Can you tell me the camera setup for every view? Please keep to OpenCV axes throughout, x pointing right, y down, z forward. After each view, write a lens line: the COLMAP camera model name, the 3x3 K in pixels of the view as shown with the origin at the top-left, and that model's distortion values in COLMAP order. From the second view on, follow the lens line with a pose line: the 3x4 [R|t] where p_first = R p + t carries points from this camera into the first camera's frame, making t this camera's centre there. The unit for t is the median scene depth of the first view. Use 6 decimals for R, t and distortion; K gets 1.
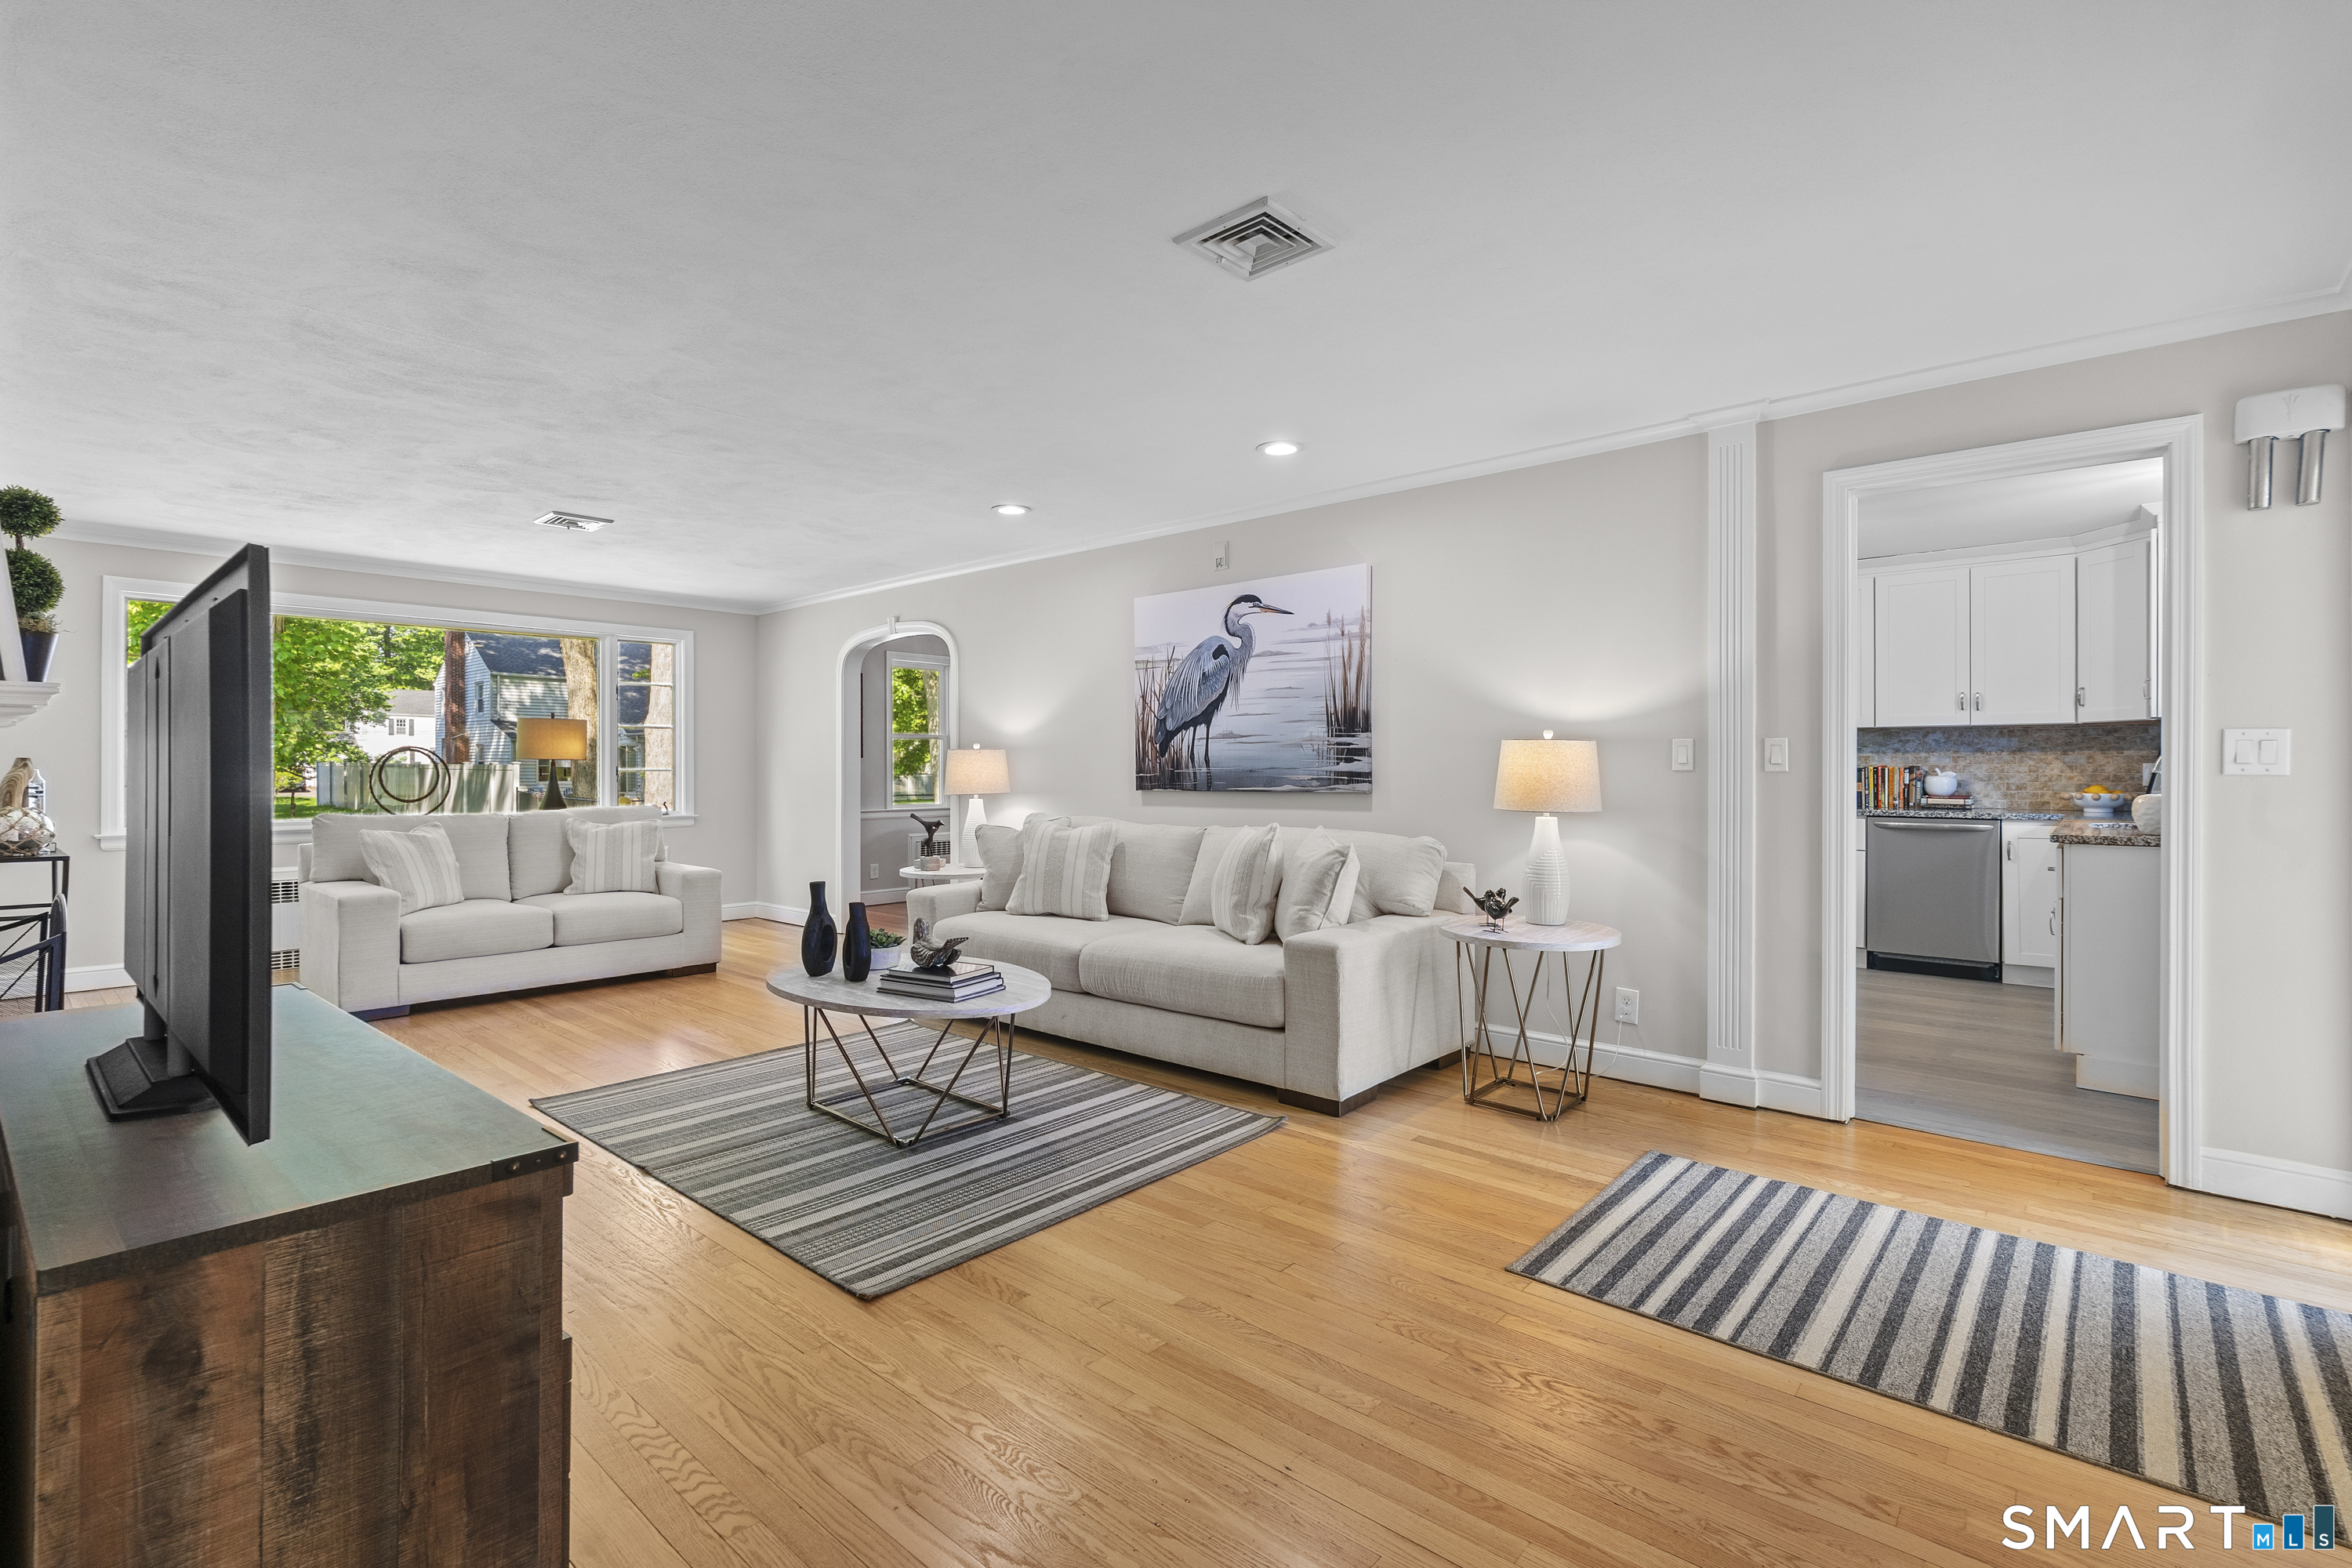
lens RADIAL K [[1067.1, 0, 1168.3], [0, 1067.1, 770.6], [0, 0, 1]] dist [-0.010655, 0.003816]
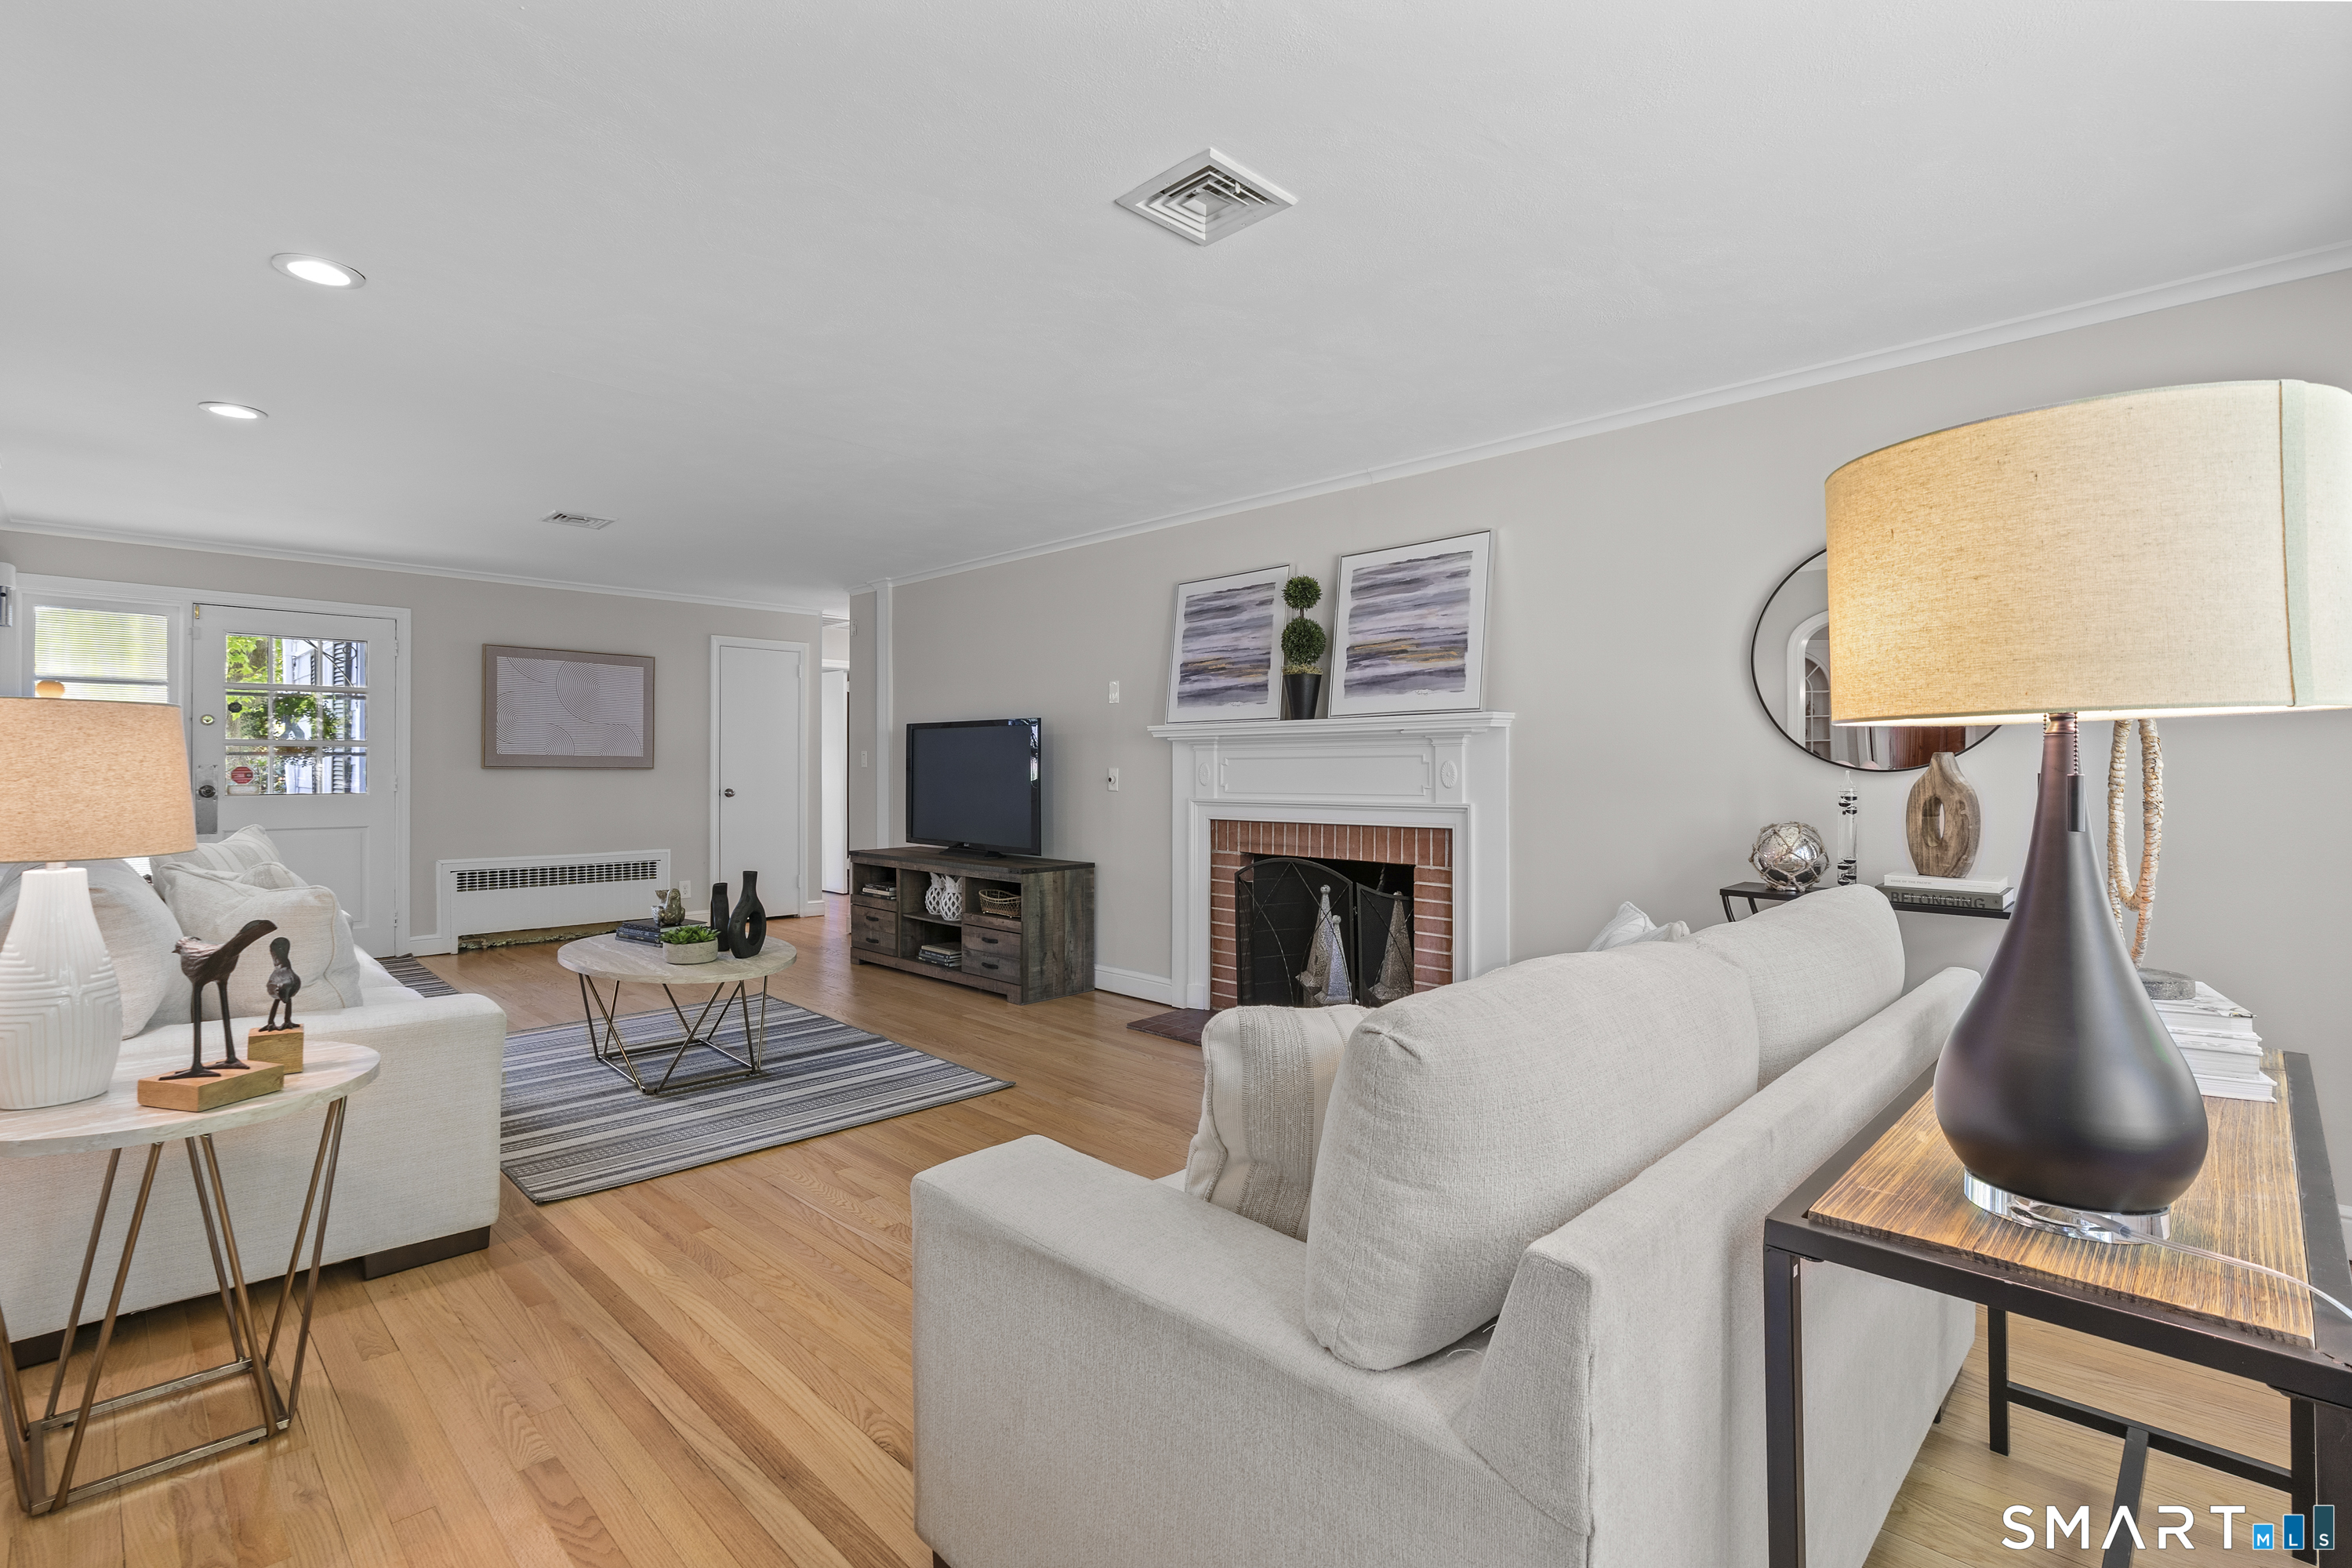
lens RADIAL K [[1067.1, 0, 1165.4], [0, 1067.1, 761.4], [0, 0, 1]] dist [-0.010655, 0.003816]
pose [[-0.998397, -0.000645, 0.056601, -0.600066], [-0.000887, 0.999991, -0.004242, -0.003422], [-0.056597, -0.004286, -0.998388, 1.518286]]
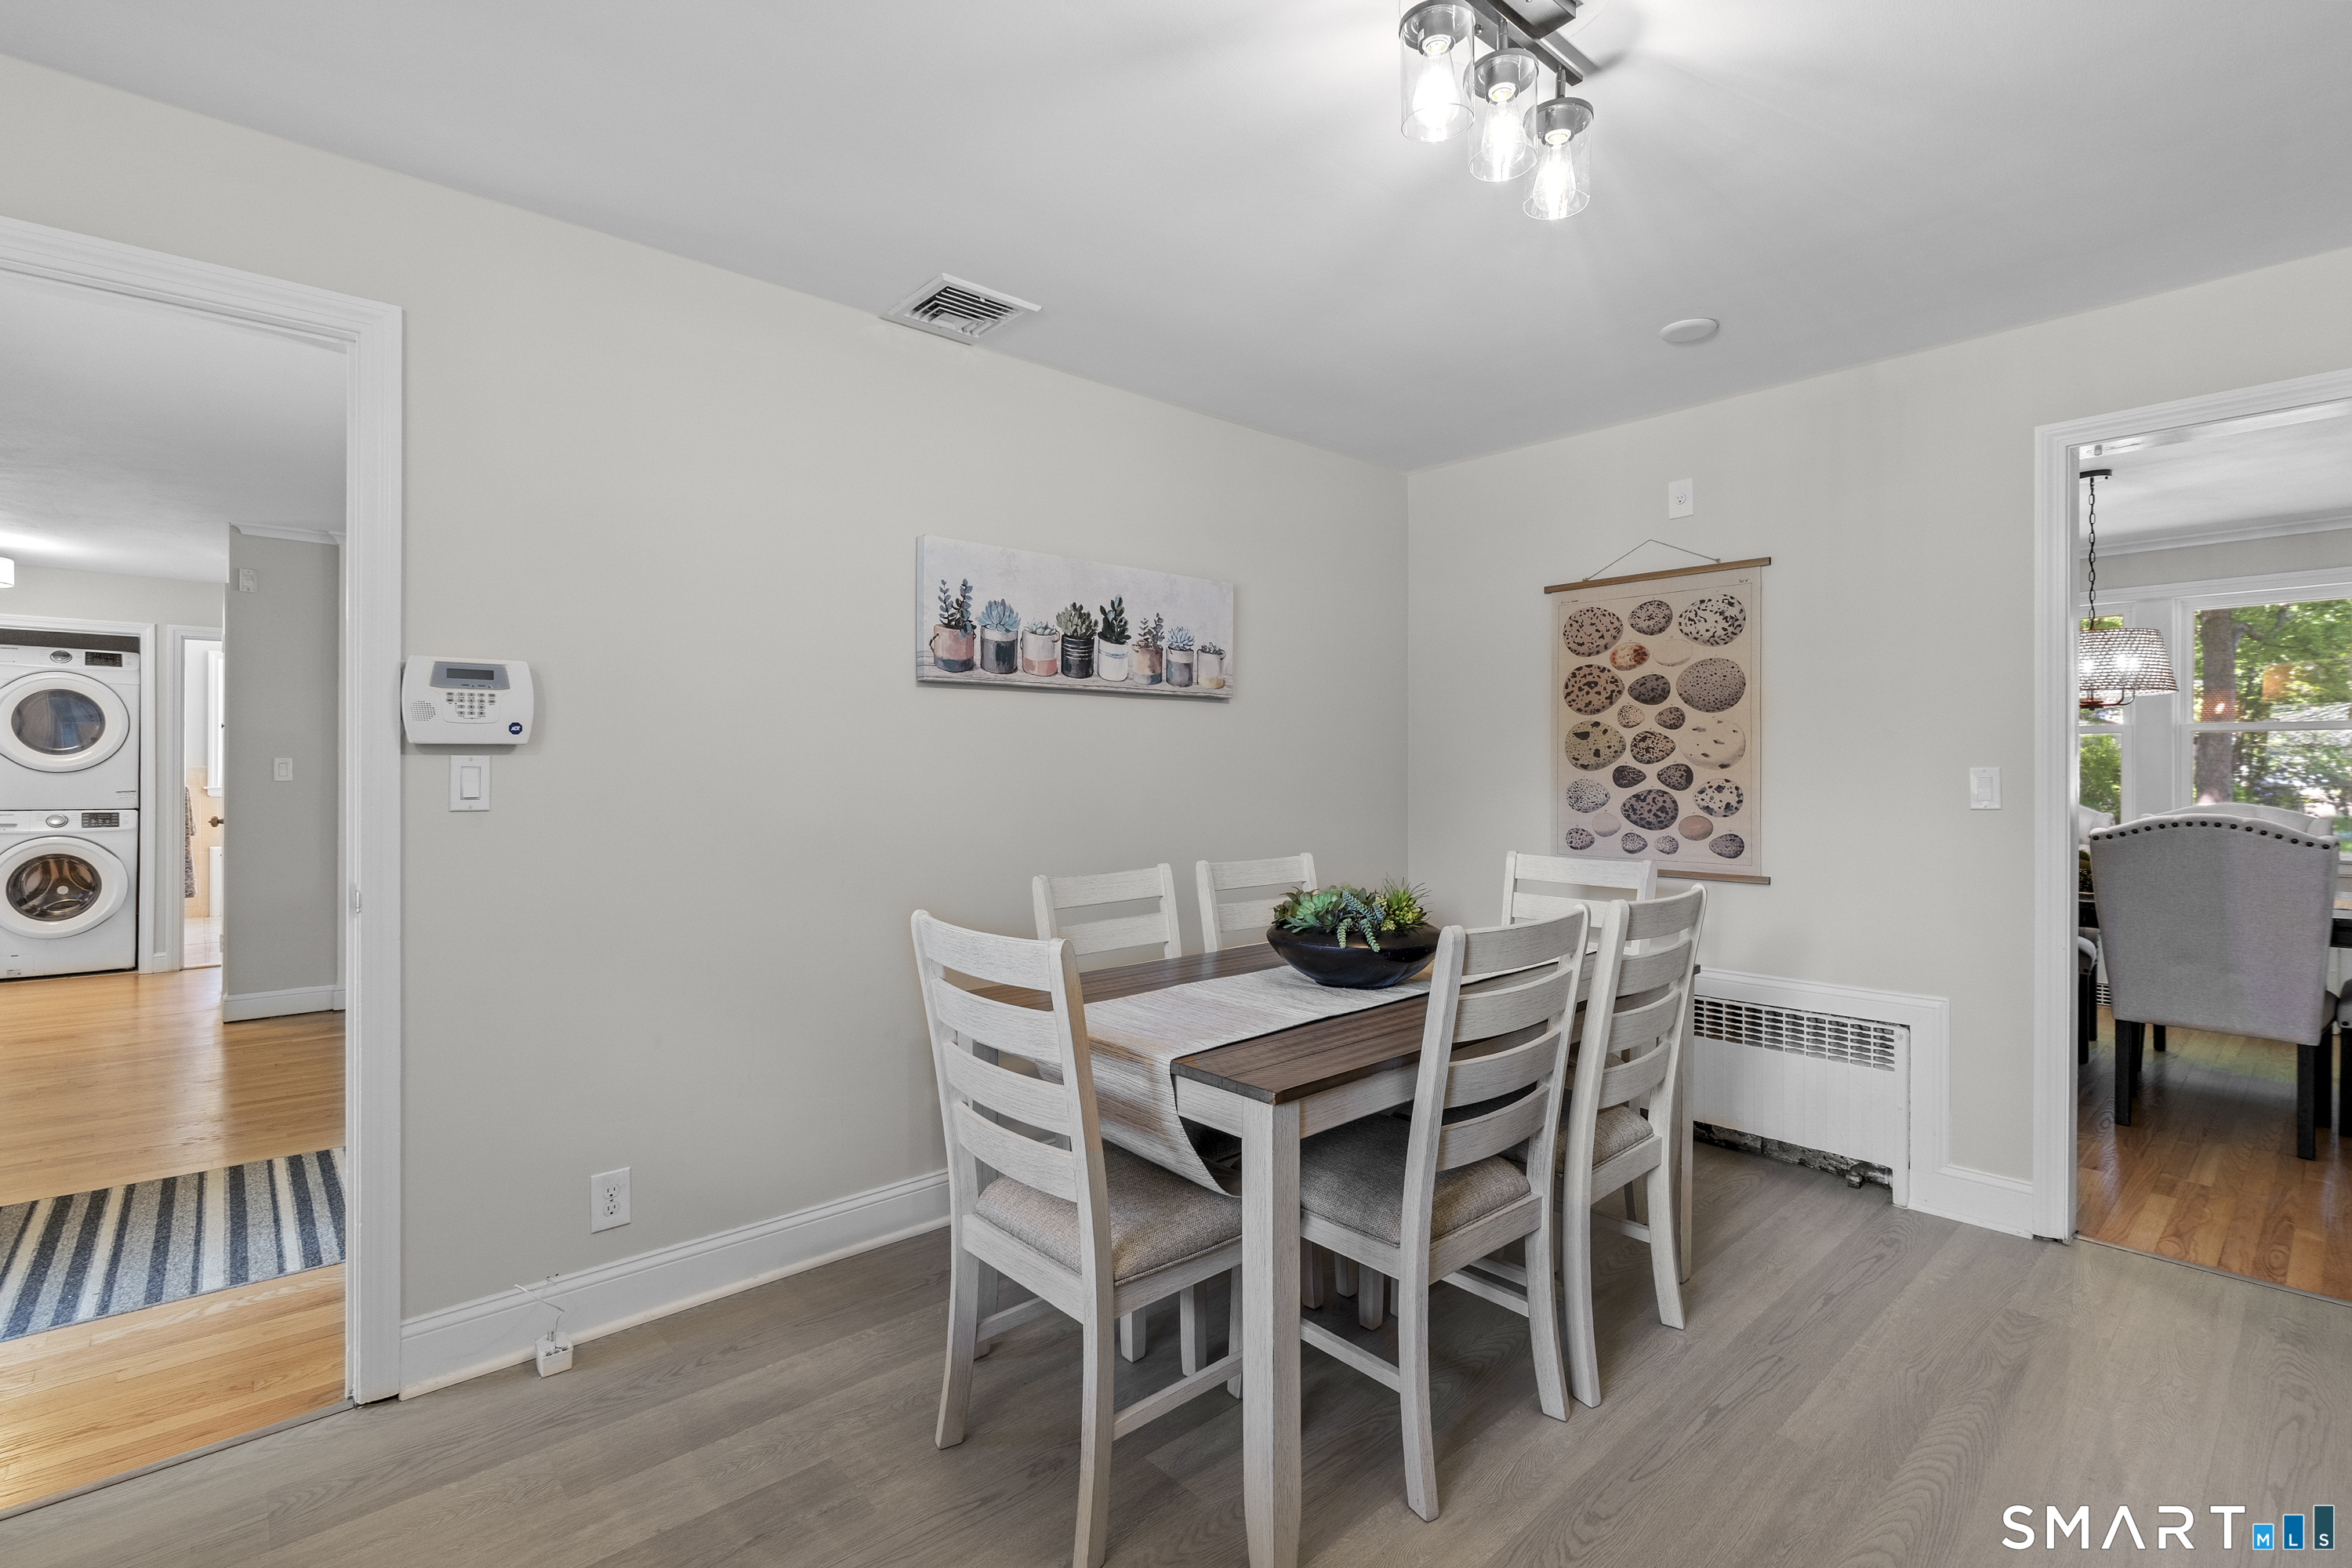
lens RADIAL K [[1067.1, 0, 1151.8], [0, 1067.1, 773.1], [0, 0, 1]] dist [-0.010655, 0.003816]
pose [[-0.120658, 0.006101, -0.992675, 0.820957], [-0.002906, 0.999975, 0.006500, -0.018225], [0.992690, 0.003669, -0.120638, 1.059068]]
